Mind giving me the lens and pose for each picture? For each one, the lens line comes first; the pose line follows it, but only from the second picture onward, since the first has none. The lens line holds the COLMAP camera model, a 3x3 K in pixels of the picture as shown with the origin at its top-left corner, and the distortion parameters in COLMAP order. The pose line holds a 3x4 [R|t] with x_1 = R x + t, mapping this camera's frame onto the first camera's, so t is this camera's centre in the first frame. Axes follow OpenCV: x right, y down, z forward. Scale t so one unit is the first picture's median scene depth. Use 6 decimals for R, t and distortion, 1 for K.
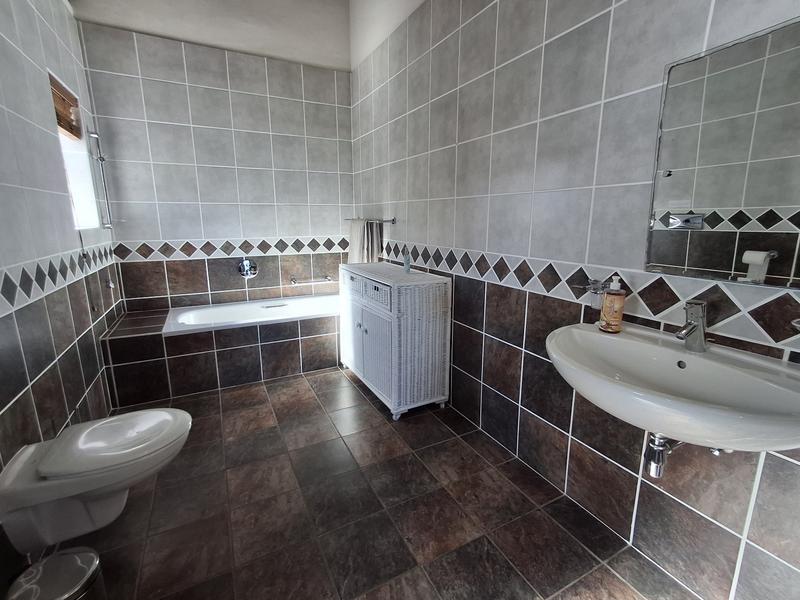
lens RADIAL K [[372.4, 0, 403.7], [0, 372.4, 295.0], [0, 0, 1]] dist [-0.020635, 0.018581]
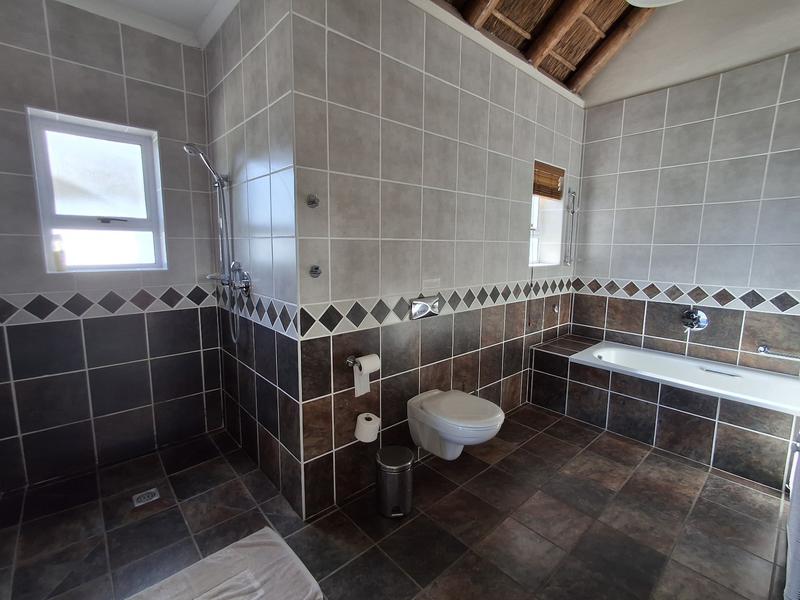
lens RADIAL K [[372.4, 0, 403.7], [0, 372.4, 295.0], [0, 0, 1]] dist [-0.020635, 0.018581]
pose [[0.240085, 0.130726, -0.961909, 0.272126], [-0.208306, 0.974747, 0.080479, -0.064073], [0.948139, 0.181050, 0.261253, 0.154367]]
